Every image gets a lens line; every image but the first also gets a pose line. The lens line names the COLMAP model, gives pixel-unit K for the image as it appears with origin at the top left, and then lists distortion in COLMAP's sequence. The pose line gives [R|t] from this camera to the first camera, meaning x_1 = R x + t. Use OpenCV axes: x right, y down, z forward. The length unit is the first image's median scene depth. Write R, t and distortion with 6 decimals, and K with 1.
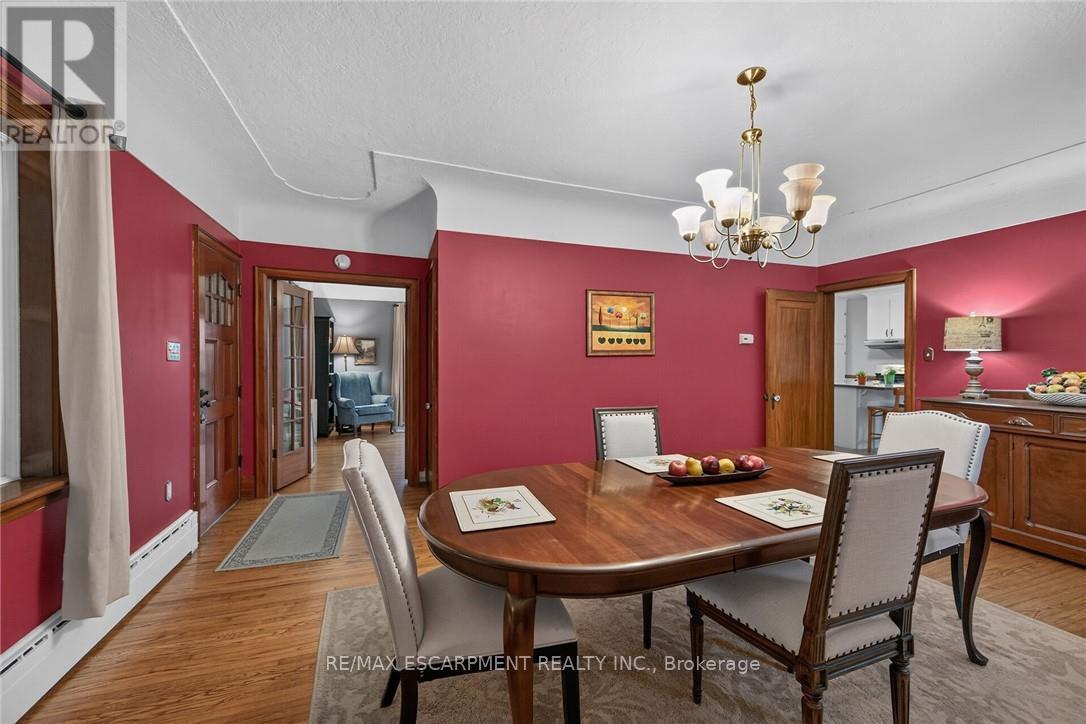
lens RADIAL K [[421.7, 0, 526.1], [0, 421.7, 359.3], [0, 0, 1]] dist [-0.000502, -0.000028]
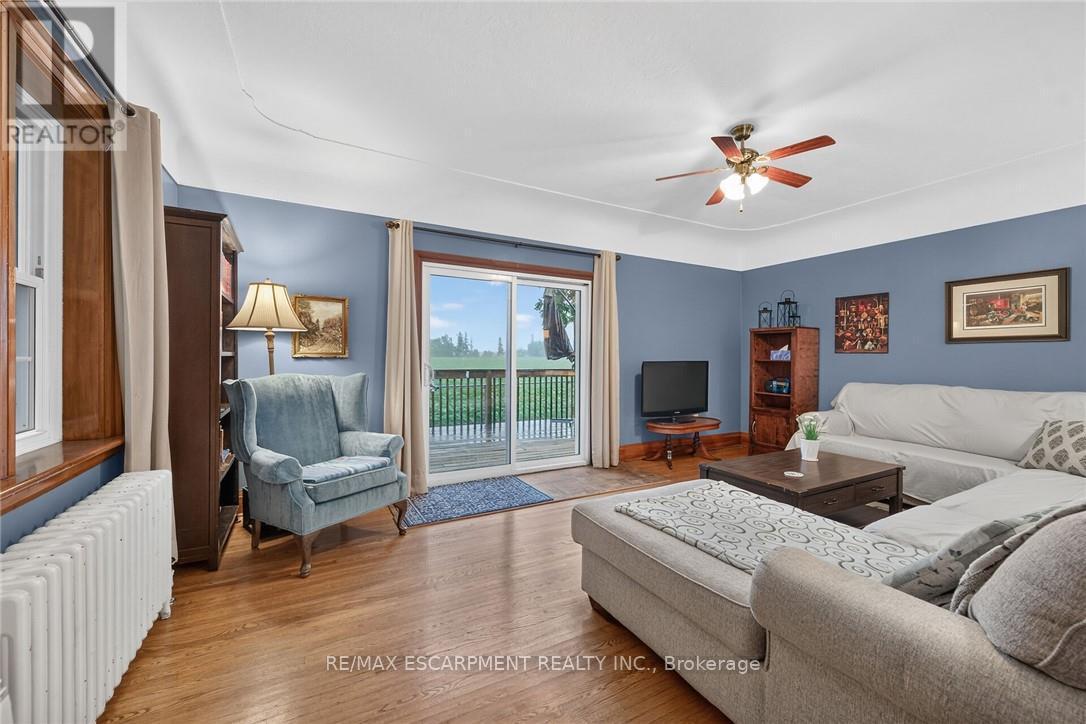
lens RADIAL K [[432.7, 0, 546.7], [0, 432.7, 358.4], [0, 0, 1]] dist [0.001847, 0.000046]
pose [[0.980251, 0.004246, 0.197713, -0.253176], [-0.006231, 0.999936, 0.009420, 0.007148], [-0.197661, -0.010466, 0.980215, 0.549069]]
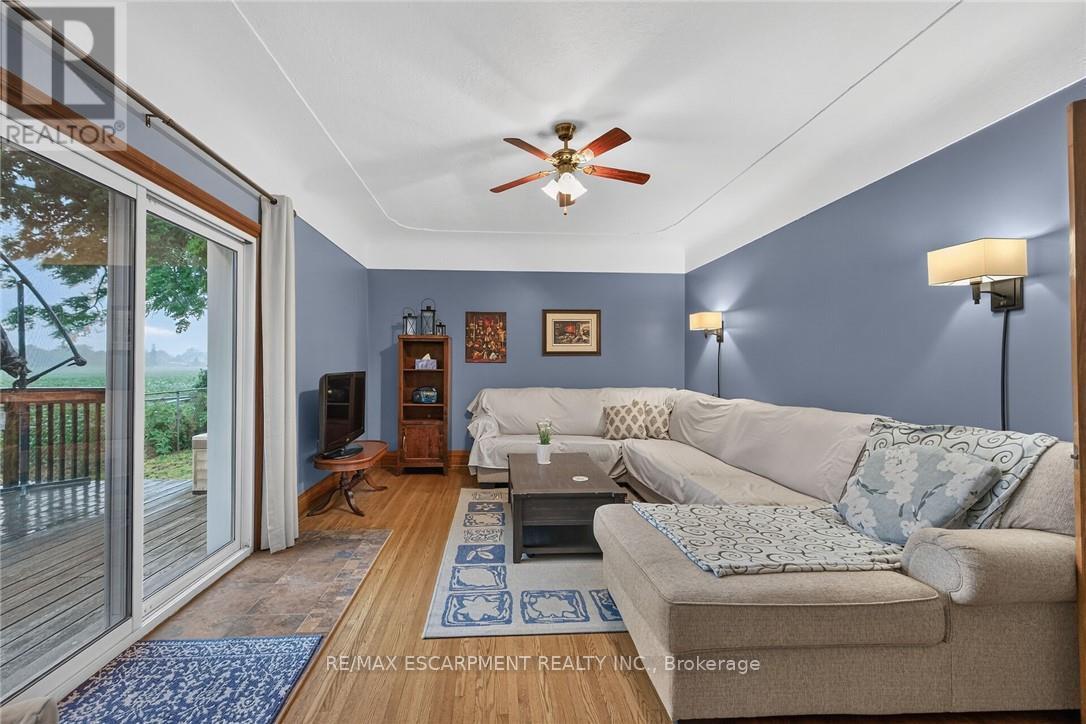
lens RADIAL K [[440.6, 0, 543.0], [0, 440.6, 362.0], [0, 0, 1]] dist [0.002688, 0.000114]
pose [[0.241859, 0.009765, 0.970262, -0.322276], [-0.008114, 0.999935, -0.008041, 0.006877], [-0.970277, -0.005928, 0.241923, 0.707643]]
